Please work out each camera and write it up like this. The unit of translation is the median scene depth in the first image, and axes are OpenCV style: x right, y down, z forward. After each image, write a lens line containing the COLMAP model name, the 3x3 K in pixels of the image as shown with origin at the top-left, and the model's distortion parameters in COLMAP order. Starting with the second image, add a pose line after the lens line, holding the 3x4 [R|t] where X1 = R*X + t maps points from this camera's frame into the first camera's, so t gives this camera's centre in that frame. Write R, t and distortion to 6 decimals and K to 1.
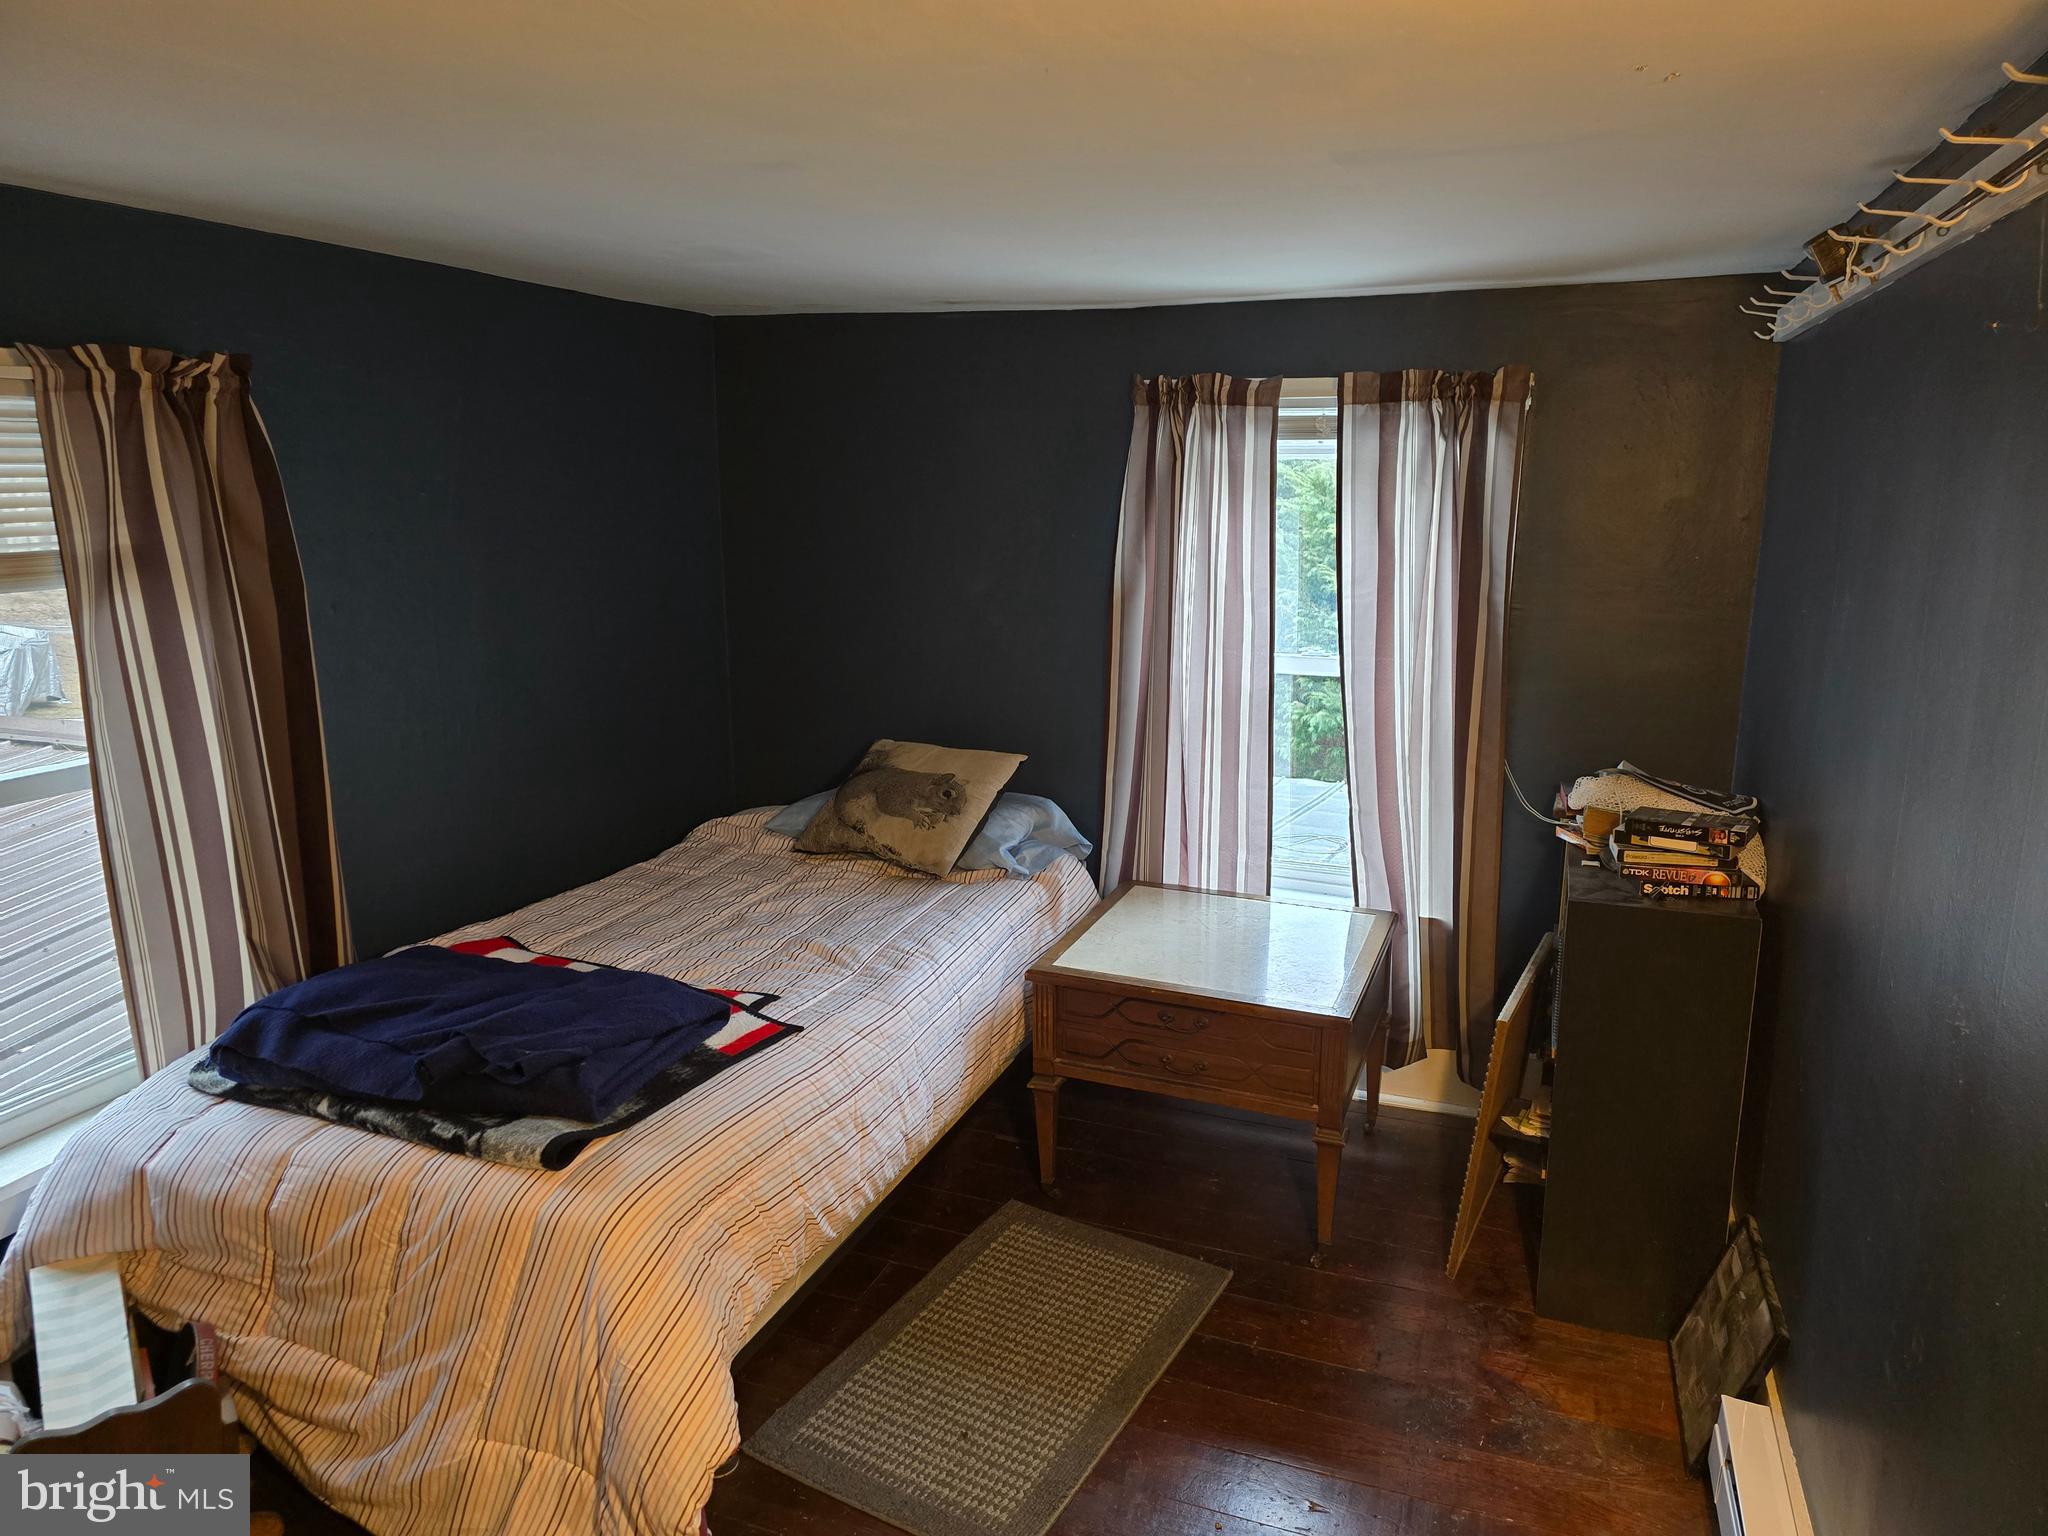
lens RADIAL K [[1360.1, 0, 1024.8], [0, 1360.1, 830.6], [0, 0, 1]] dist [-0.004588, -0.008665]
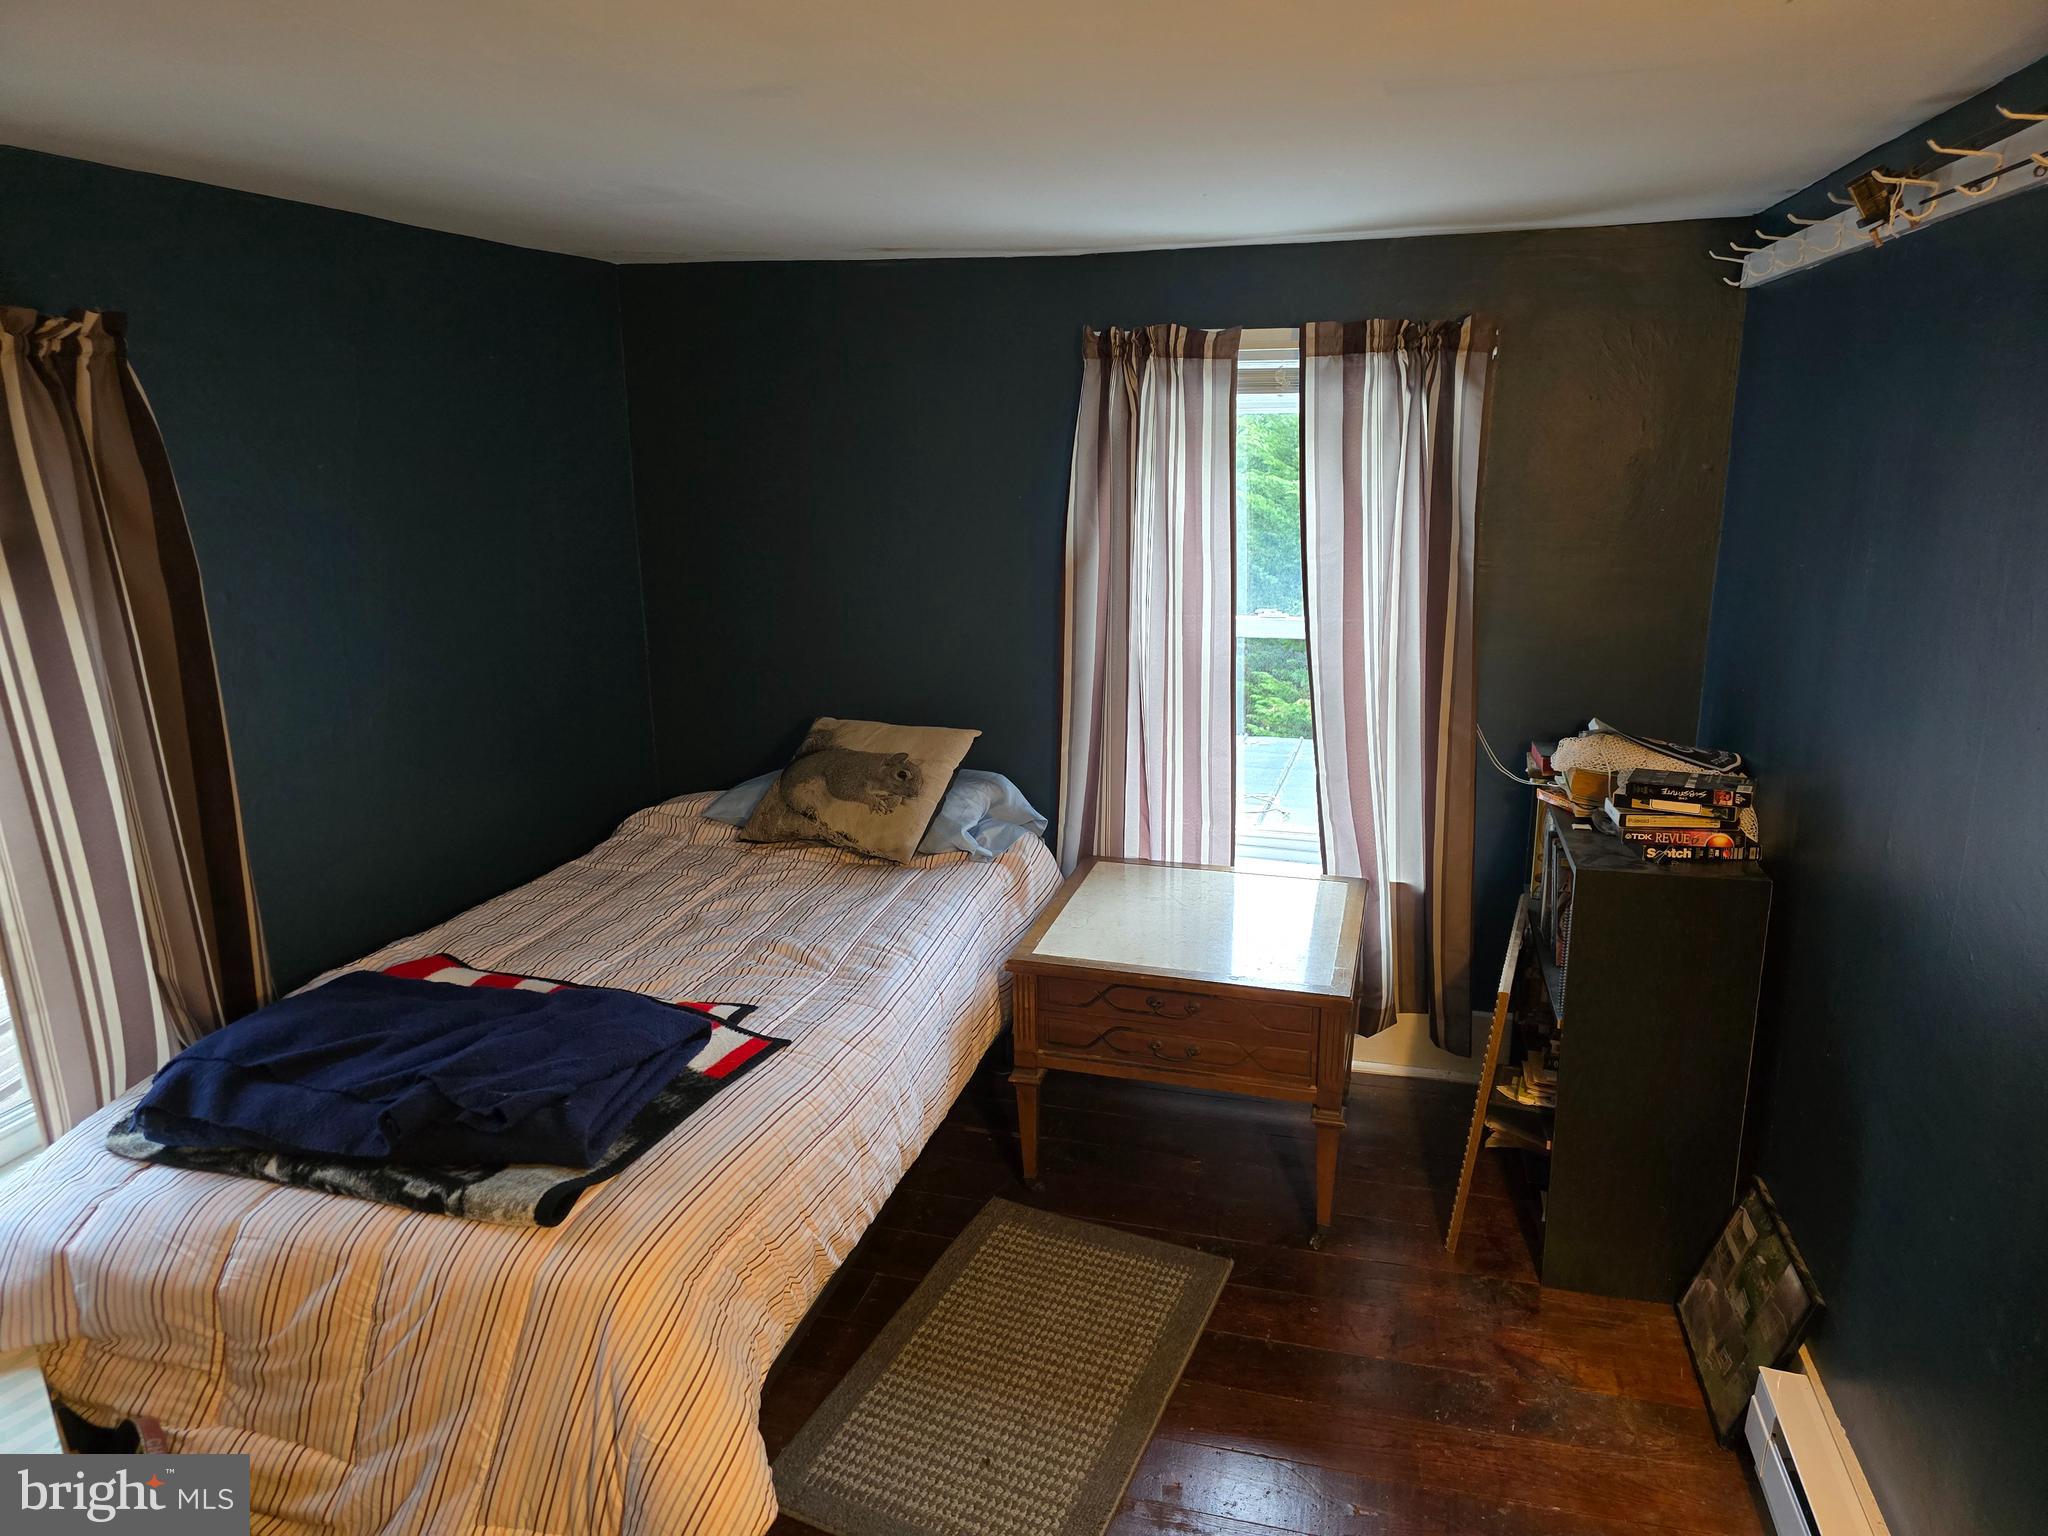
lens RADIAL K [[1360.1, 0, 1024.8], [0, 1360.1, 830.6], [0, 0, 1]] dist [-0.004588, -0.008665]
pose [[0.995337, -0.039935, 0.087805, -0.080004], [0.037032, 0.998720, 0.034455, -0.024869], [-0.089068, -0.031043, 0.995542, 0.066290]]
